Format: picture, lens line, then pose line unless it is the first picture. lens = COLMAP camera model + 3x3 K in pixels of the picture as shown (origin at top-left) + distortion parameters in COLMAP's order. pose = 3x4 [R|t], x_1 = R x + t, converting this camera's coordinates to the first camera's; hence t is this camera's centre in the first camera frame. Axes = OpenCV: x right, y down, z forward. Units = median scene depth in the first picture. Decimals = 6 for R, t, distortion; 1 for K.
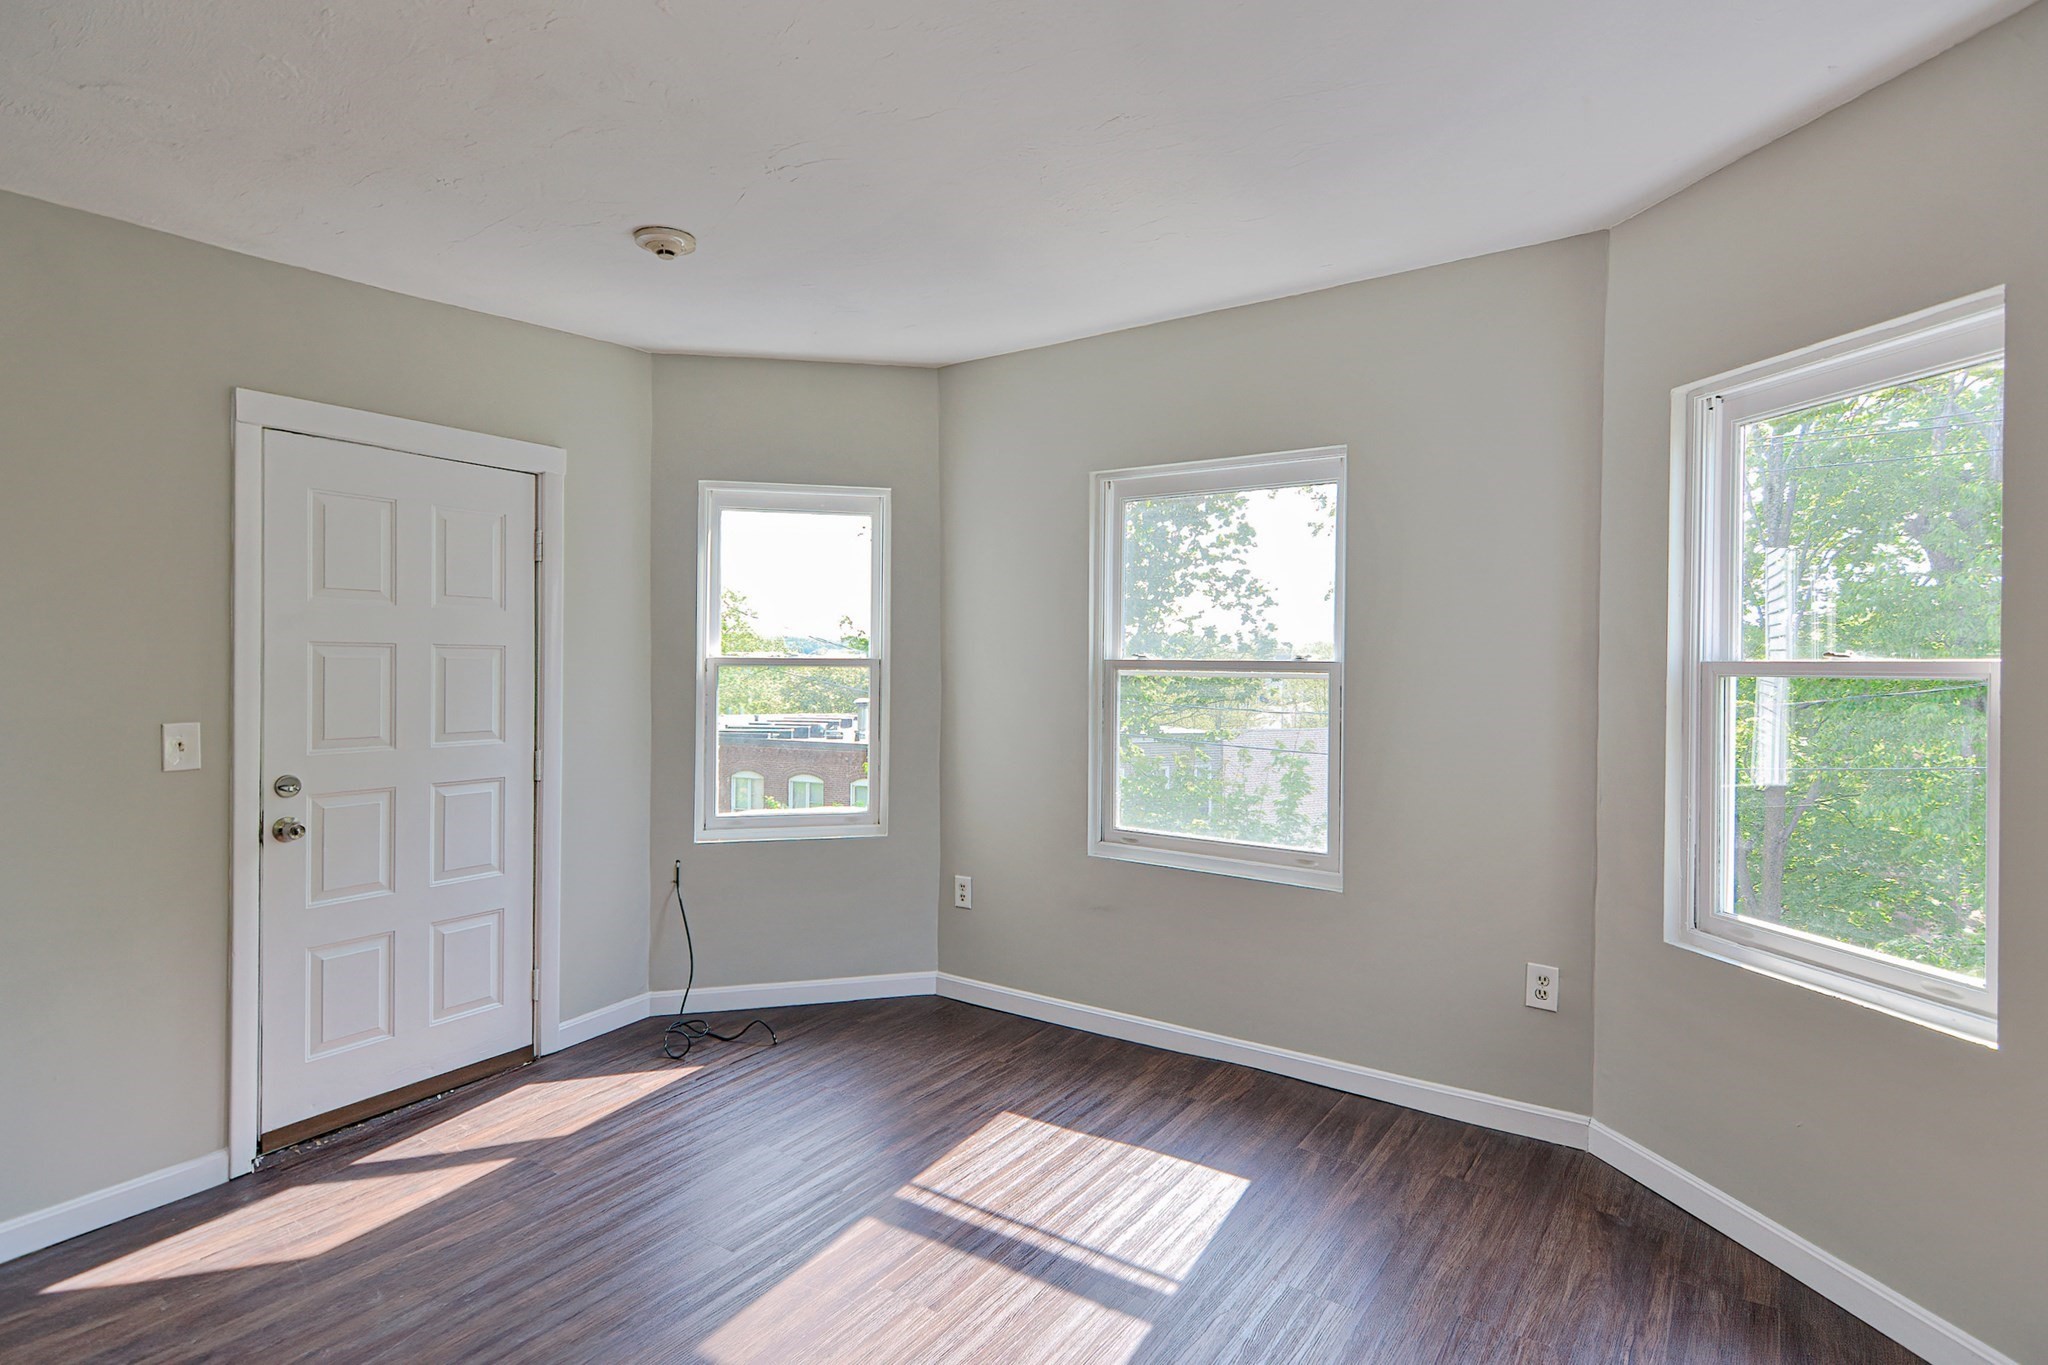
lens RADIAL K [[1023.3, 0, 1015.3], [0, 1023.3, 677.1], [0, 0, 1]] dist [0.000262, -0.003679]
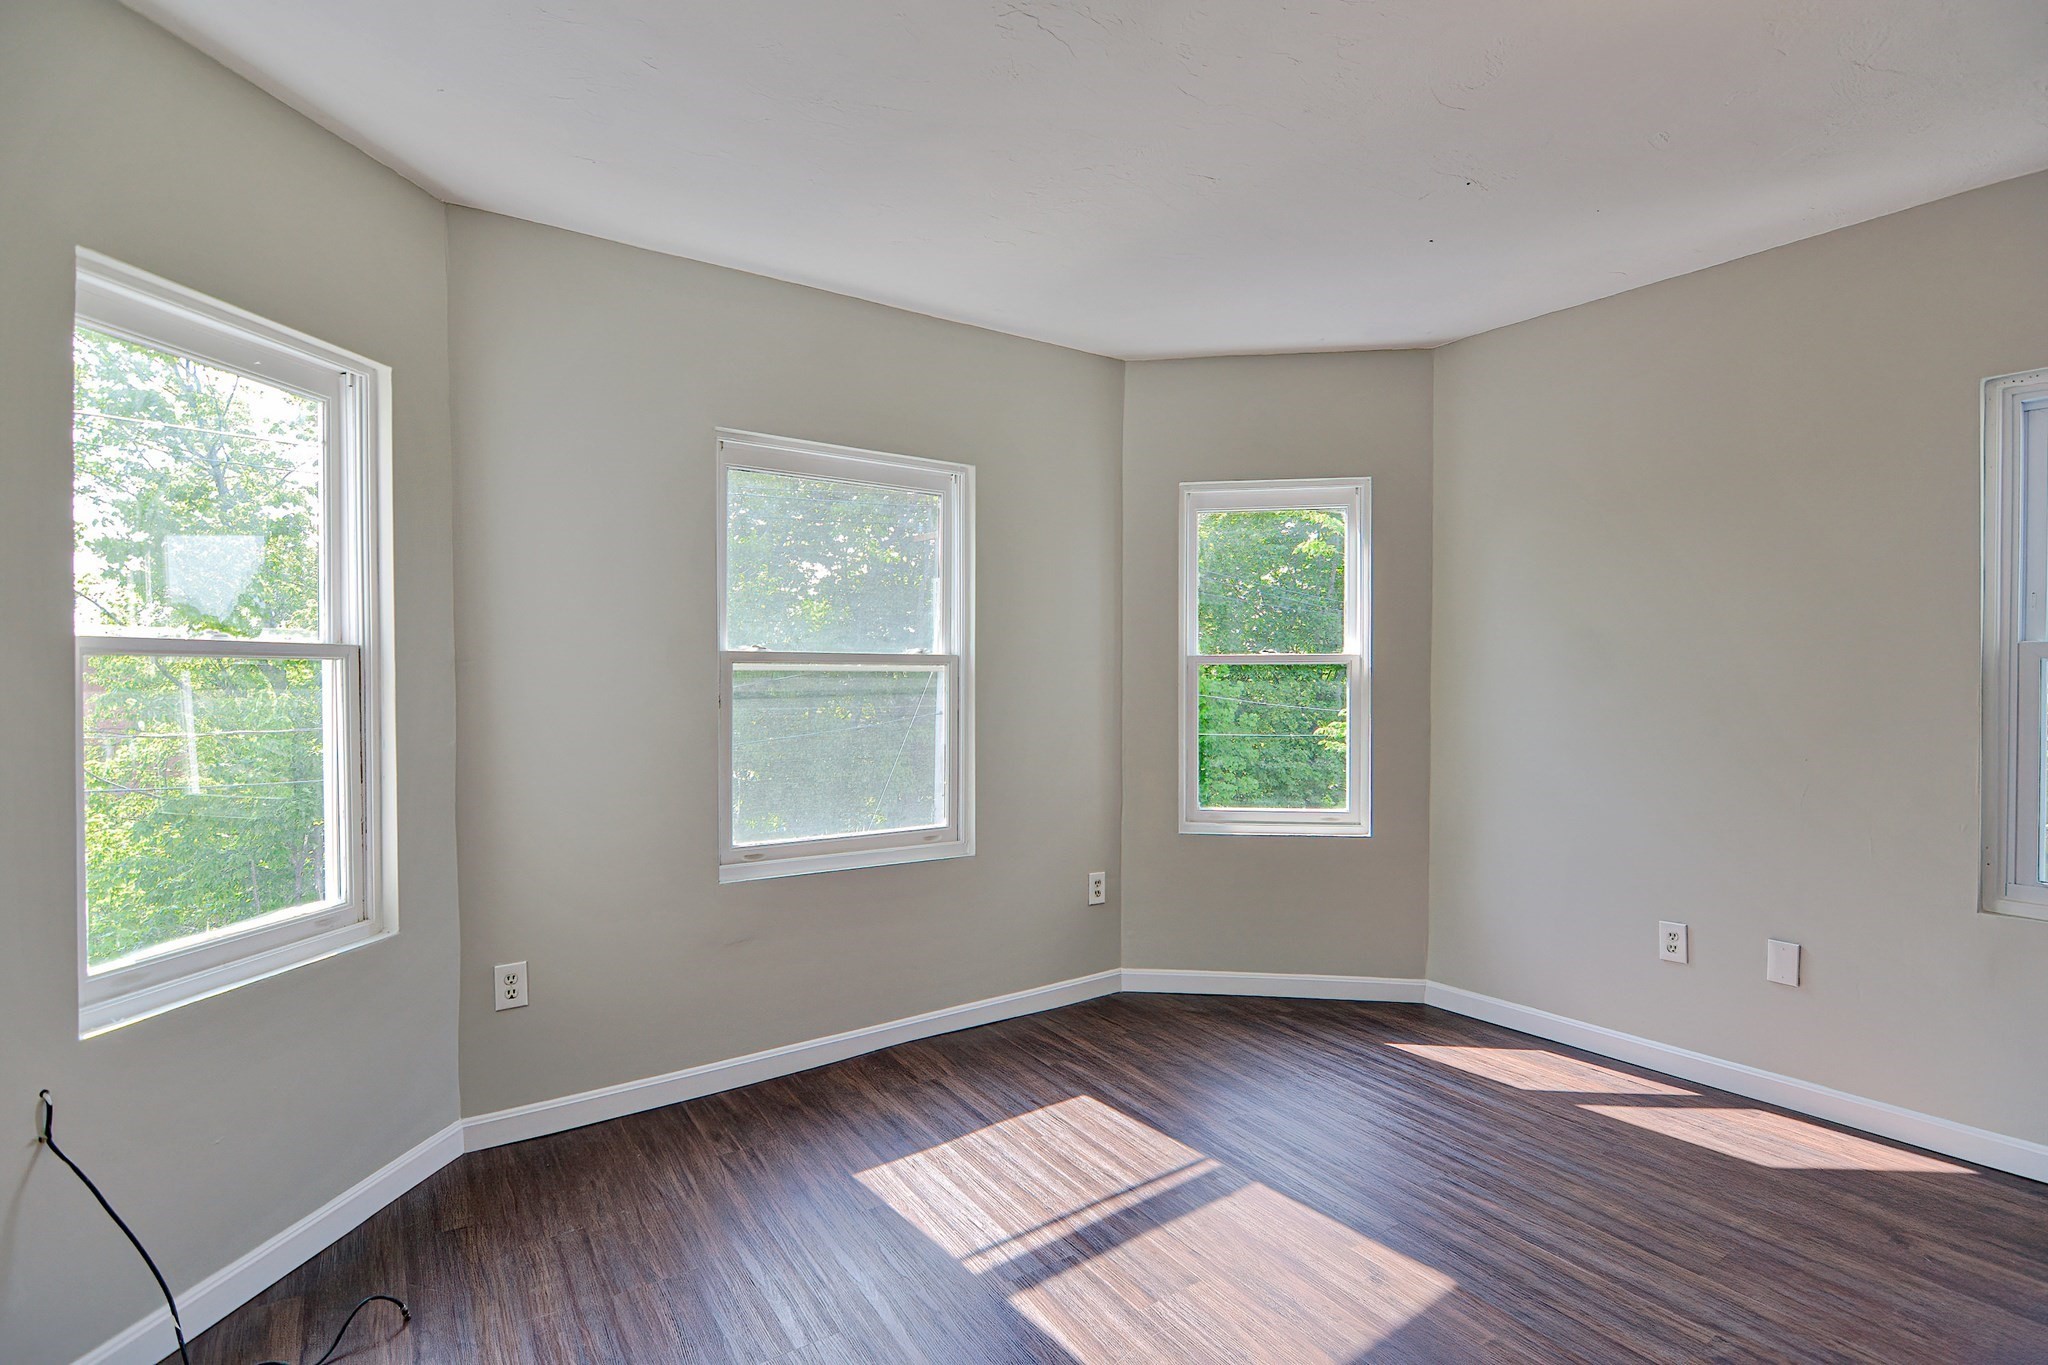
lens RADIAL K [[1023.3, 0, 1034.3], [0, 1023.3, 694.6], [0, 0, 1]] dist [0.000262, -0.003679]
pose [[0.331990, -0.030485, 0.942790, -0.794290], [0.016242, 0.999514, 0.026600, 0.000107], [-0.943143, 0.006482, 0.332324, 0.593576]]
